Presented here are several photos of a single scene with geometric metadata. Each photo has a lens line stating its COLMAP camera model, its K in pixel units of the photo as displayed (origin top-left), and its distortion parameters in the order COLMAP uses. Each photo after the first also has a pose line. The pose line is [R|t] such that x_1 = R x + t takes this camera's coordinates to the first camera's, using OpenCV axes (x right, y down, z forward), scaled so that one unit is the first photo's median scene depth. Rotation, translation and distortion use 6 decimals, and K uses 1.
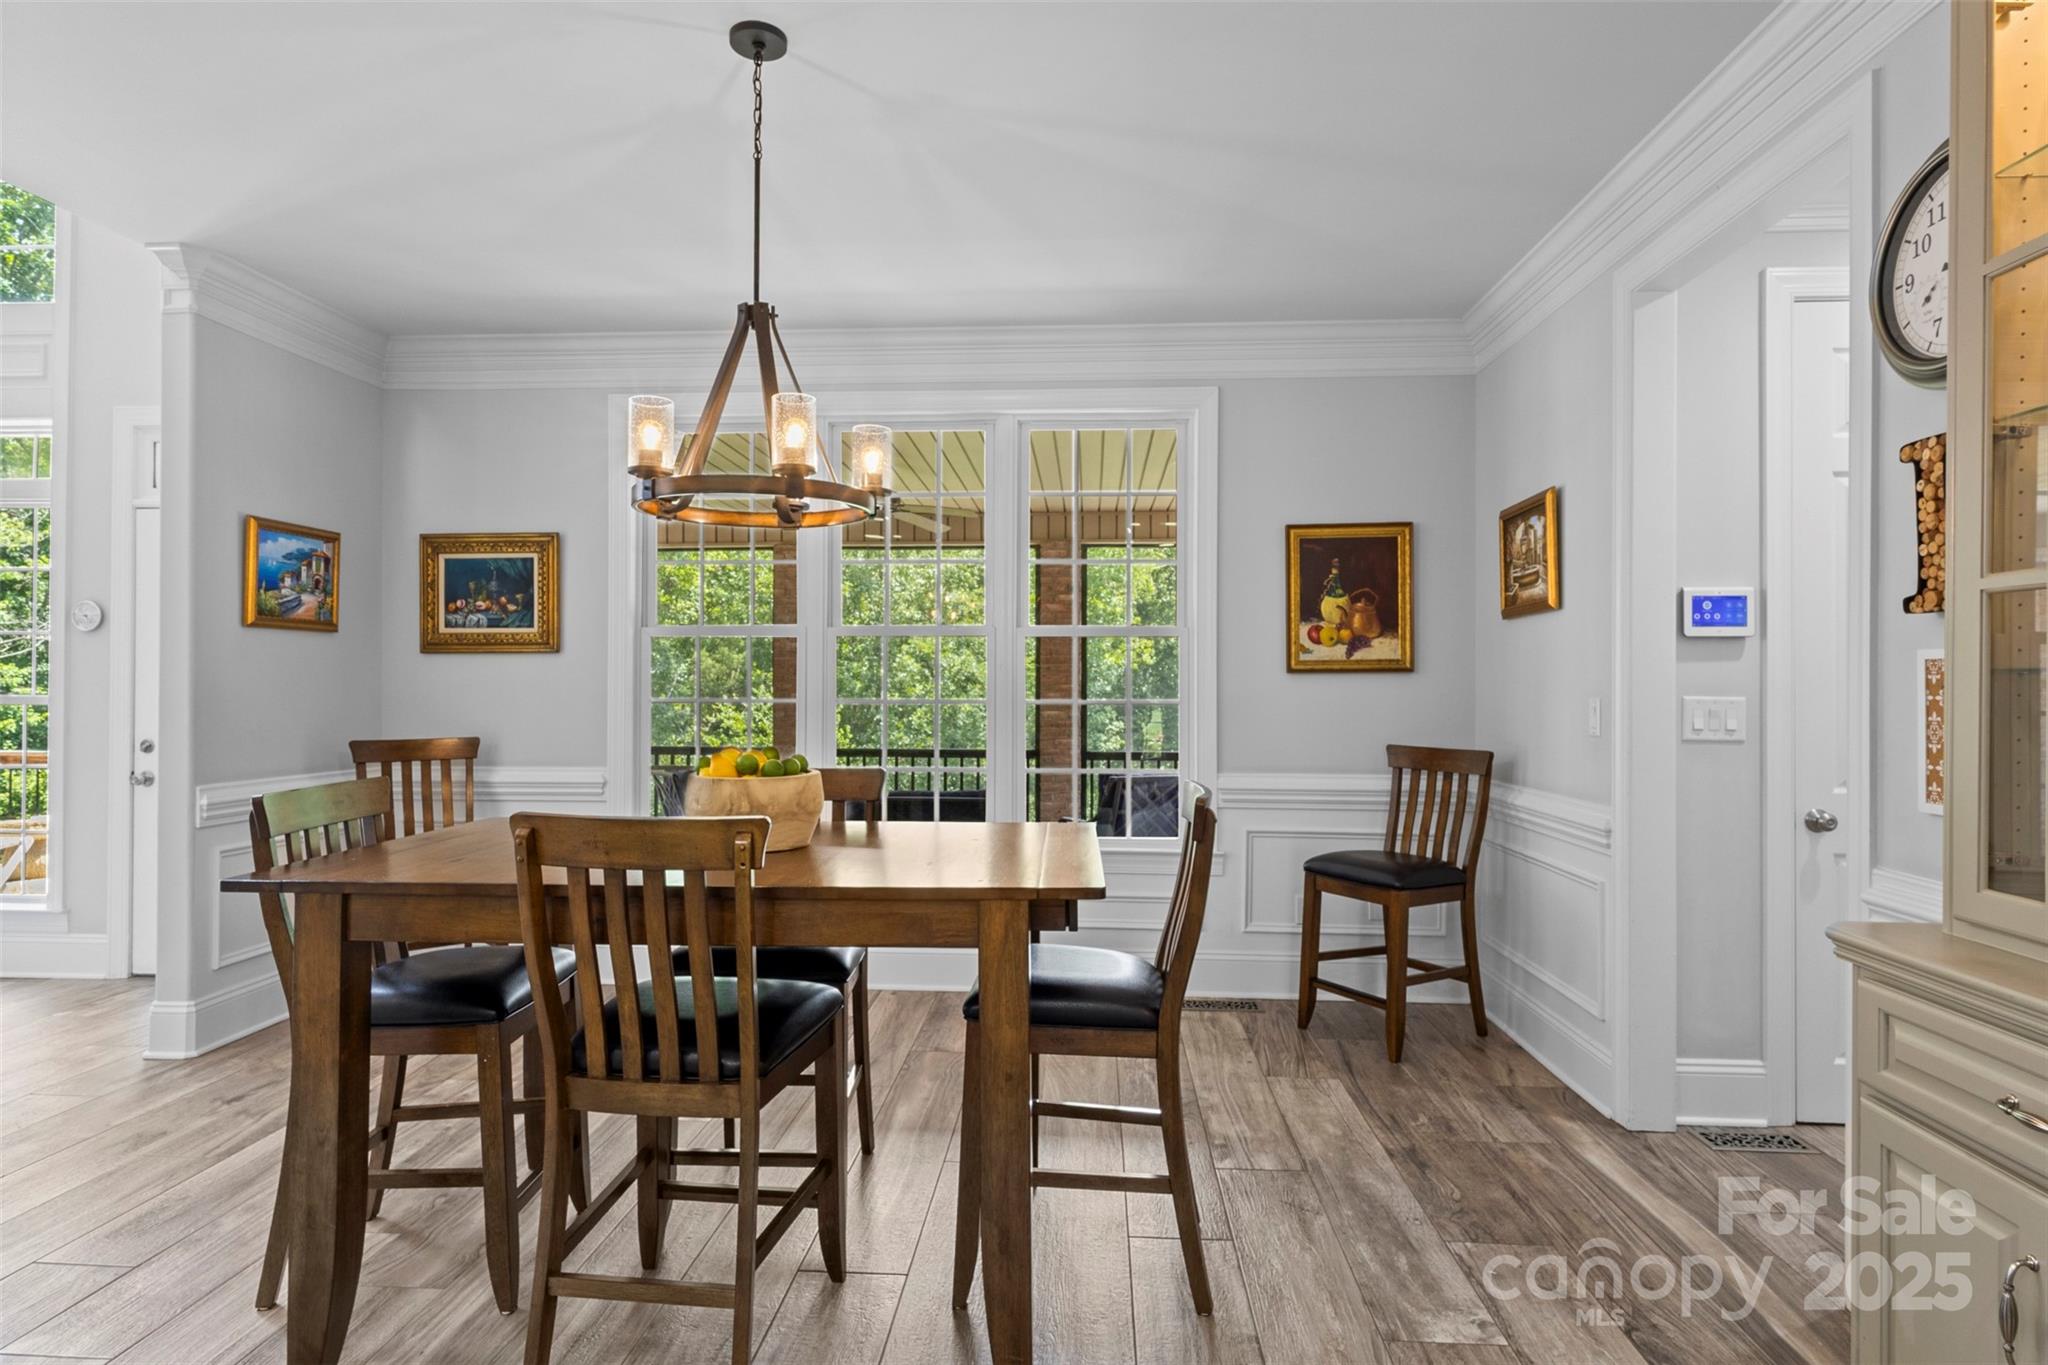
lens RADIAL K [[1113.8, 0, 1032.0], [0, 1113.8, 681.5], [0, 0, 1]] dist [-0.001575, 0.000057]
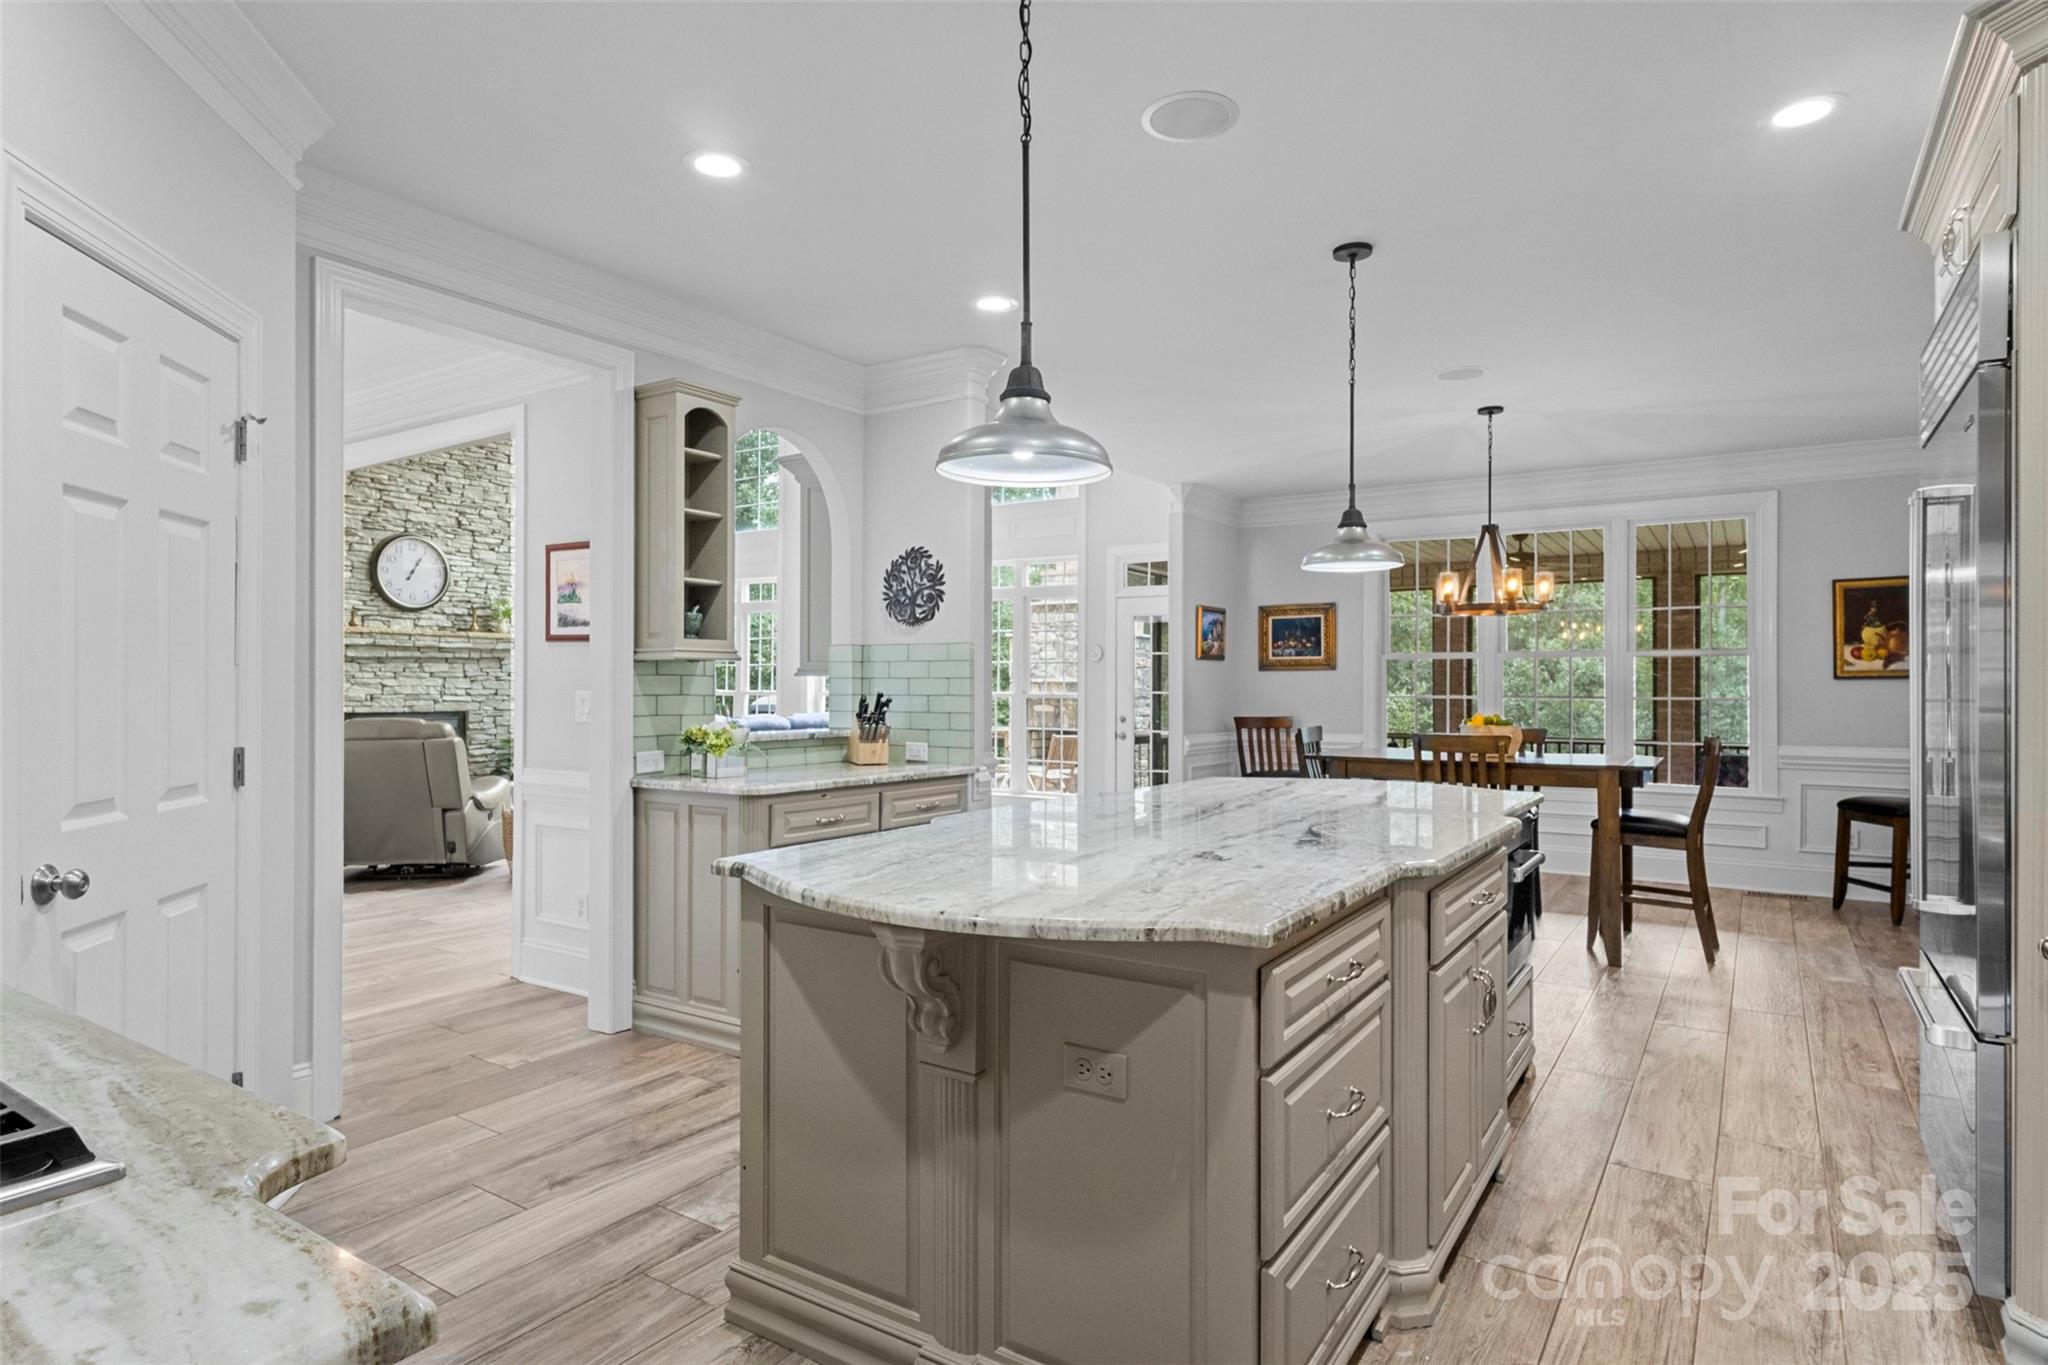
lens RADIAL K [[1113.8, 0, 1020.2], [0, 1113.8, 682.6], [0, 0, 1]] dist [-0.001575, 0.000057]
pose [[0.861264, -0.003839, -0.508144, 0.048388], [0.002771, 0.999992, -0.002858, -0.001877], [0.508151, 0.001053, 0.861267, -0.836459]]
